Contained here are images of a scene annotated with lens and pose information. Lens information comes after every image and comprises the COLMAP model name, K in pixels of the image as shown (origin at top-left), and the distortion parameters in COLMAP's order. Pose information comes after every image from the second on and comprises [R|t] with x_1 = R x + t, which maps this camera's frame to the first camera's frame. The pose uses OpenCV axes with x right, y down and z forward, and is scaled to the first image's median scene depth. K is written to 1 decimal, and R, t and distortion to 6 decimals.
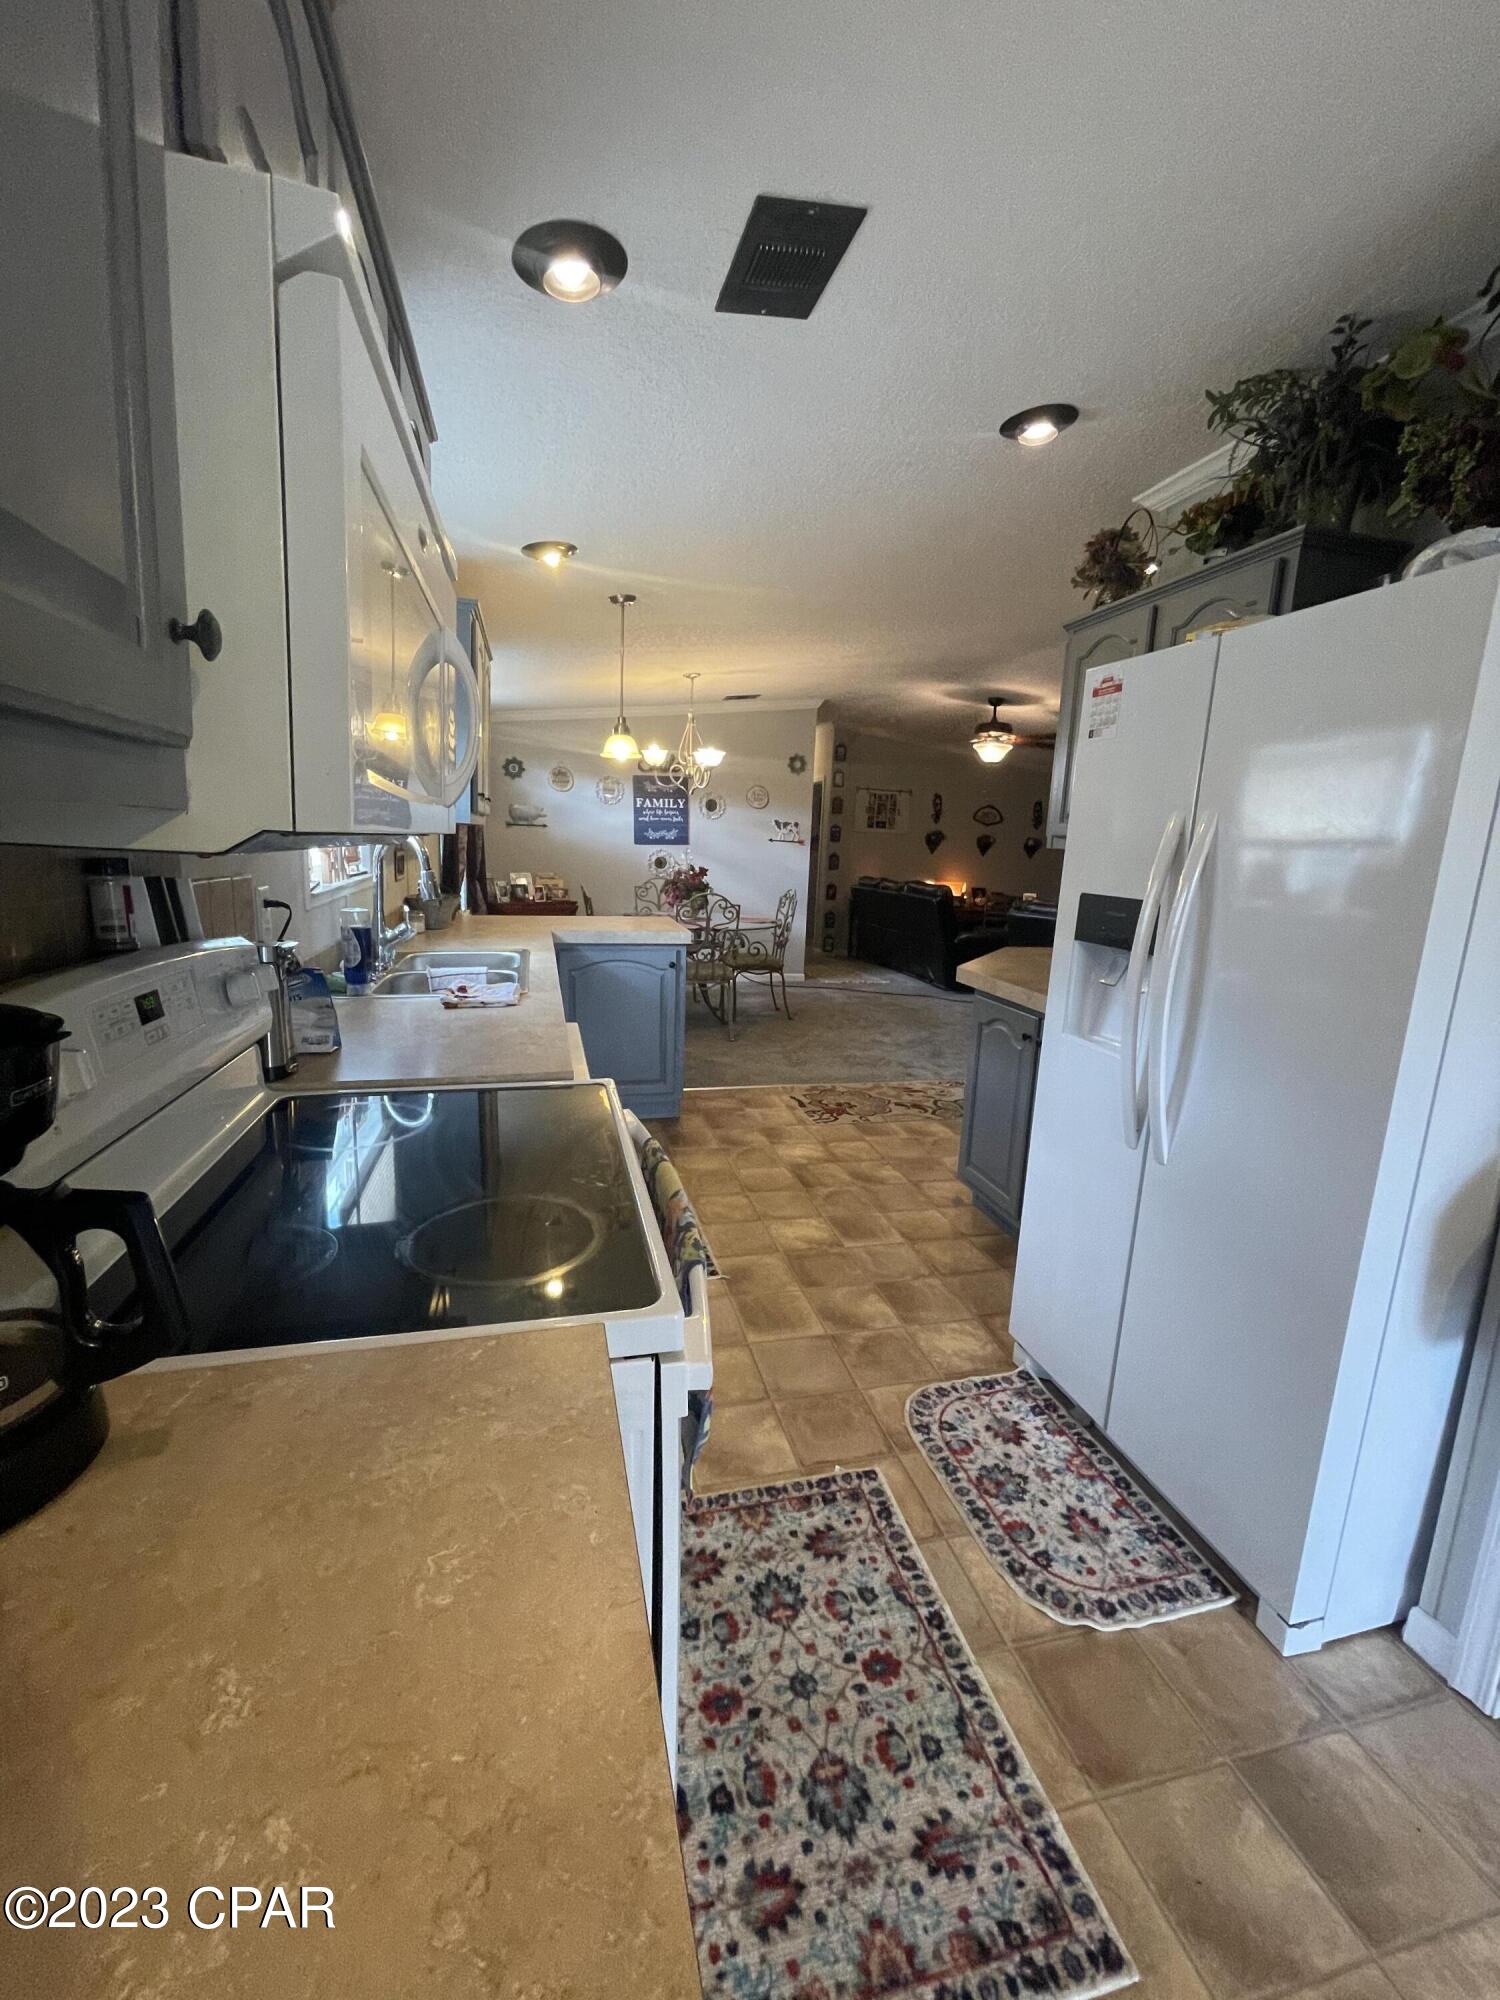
lens RADIAL K [[804.9, 0, 743.2], [0, 804.9, 991.6], [0, 0, 1]] dist [-0.004295, 0.000396]
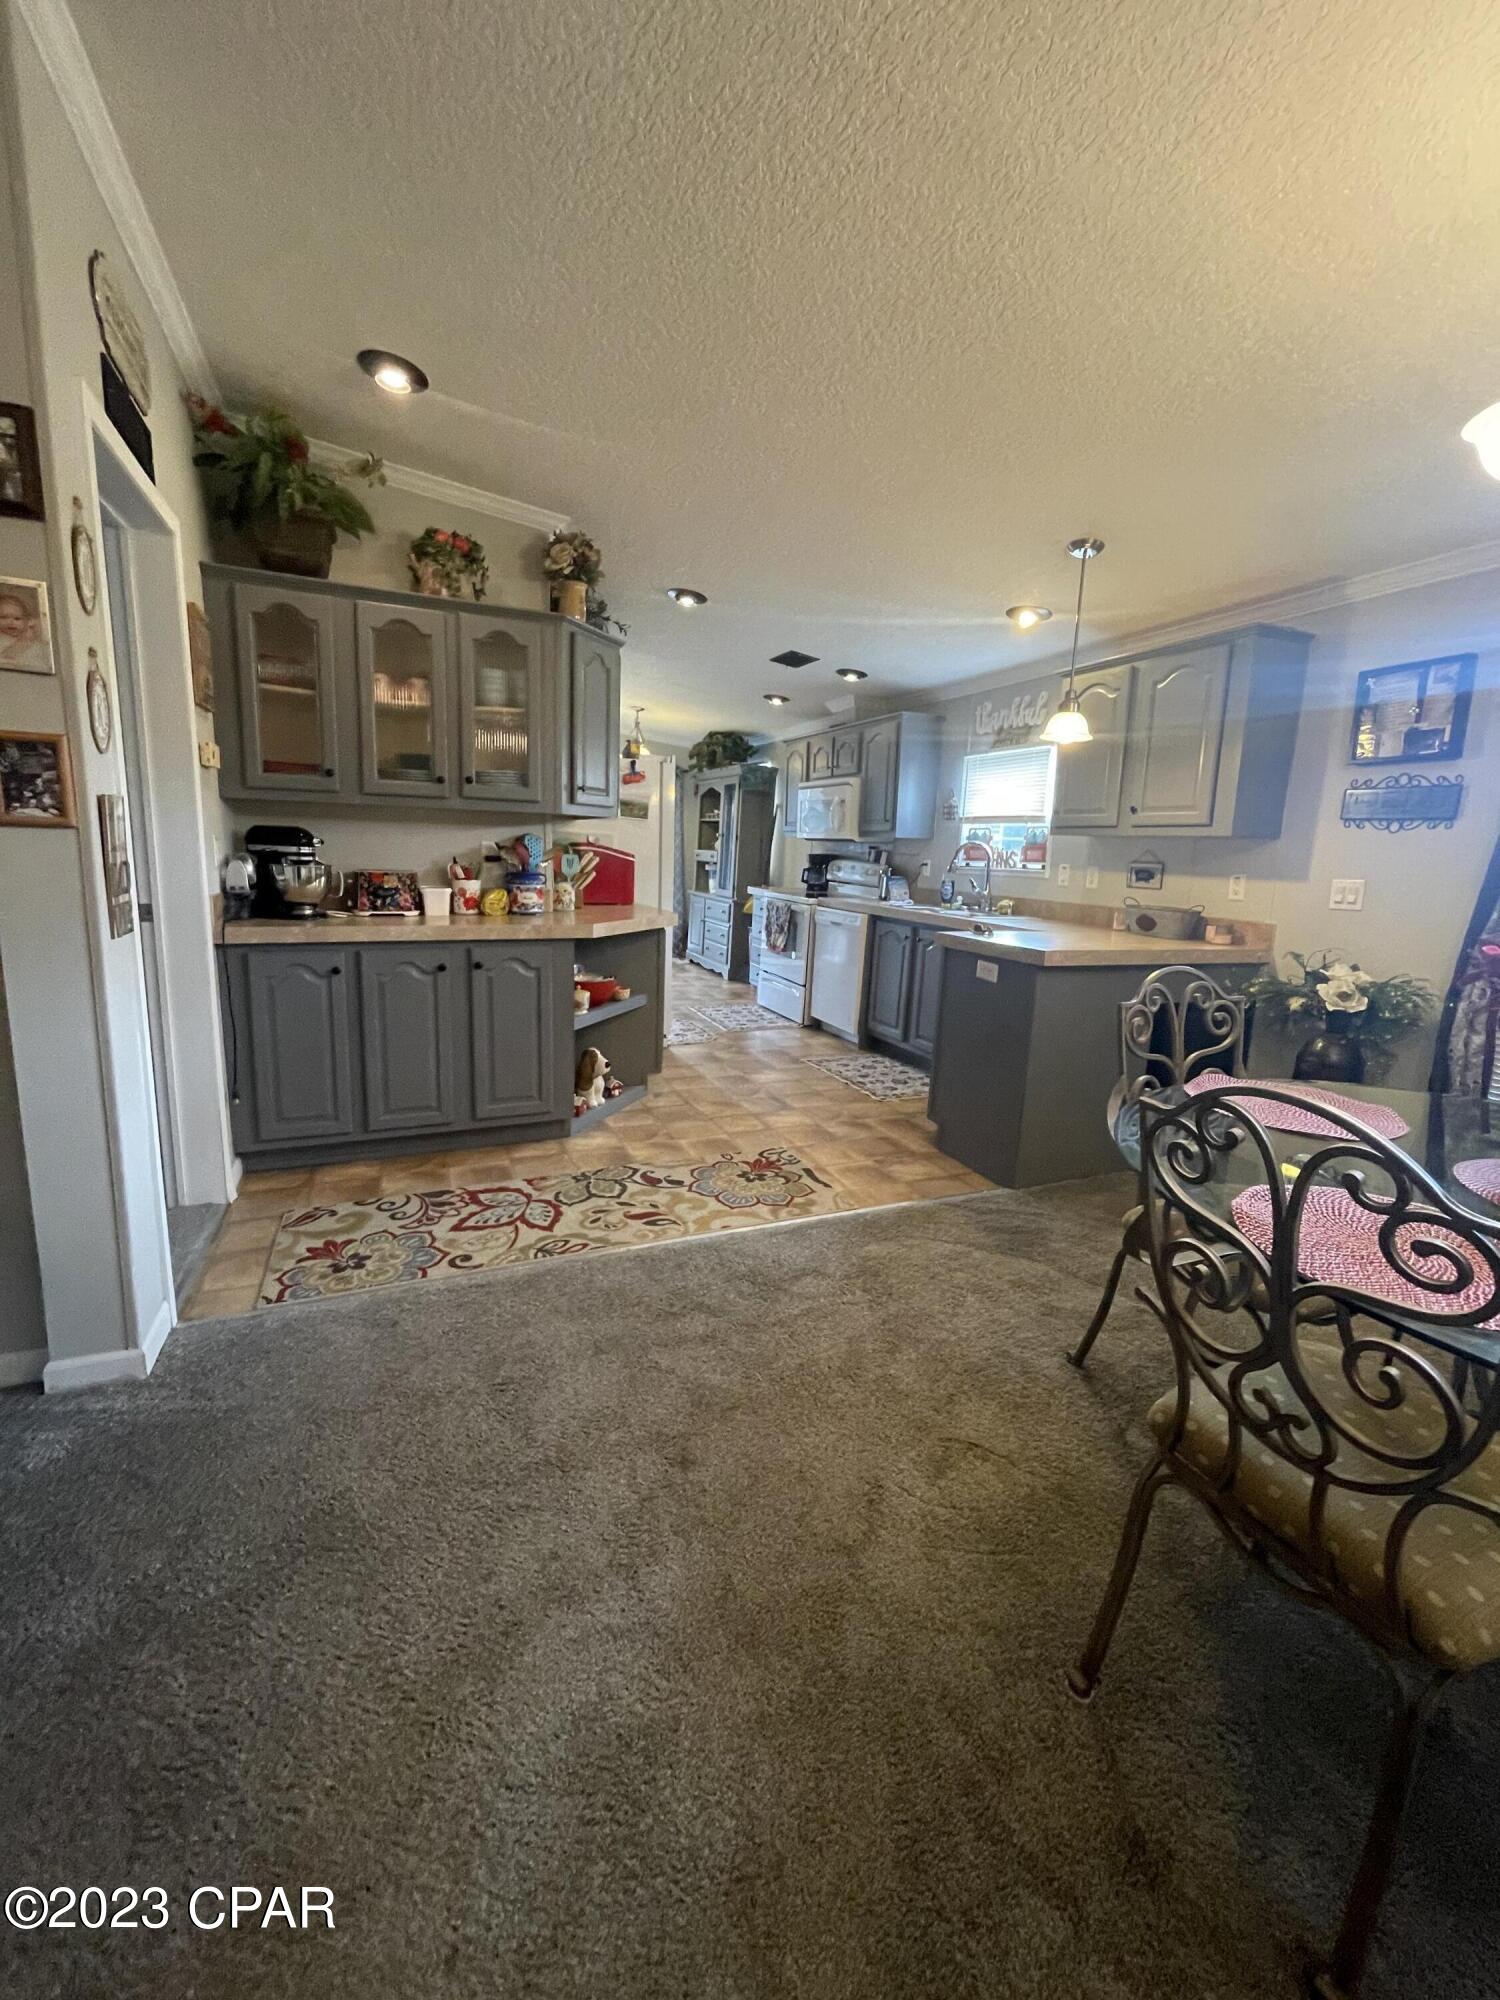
lens RADIAL K [[804.9, 0, 746.5], [0, 804.9, 991.5], [0, 0, 1]] dist [-0.004295, 0.000396]
pose [[-0.984569, -0.047580, -0.168405, 0.379632], [-0.104282, 0.932323, 0.346265, -0.388019], [0.140533, 0.358484, -0.922898, 2.325008]]
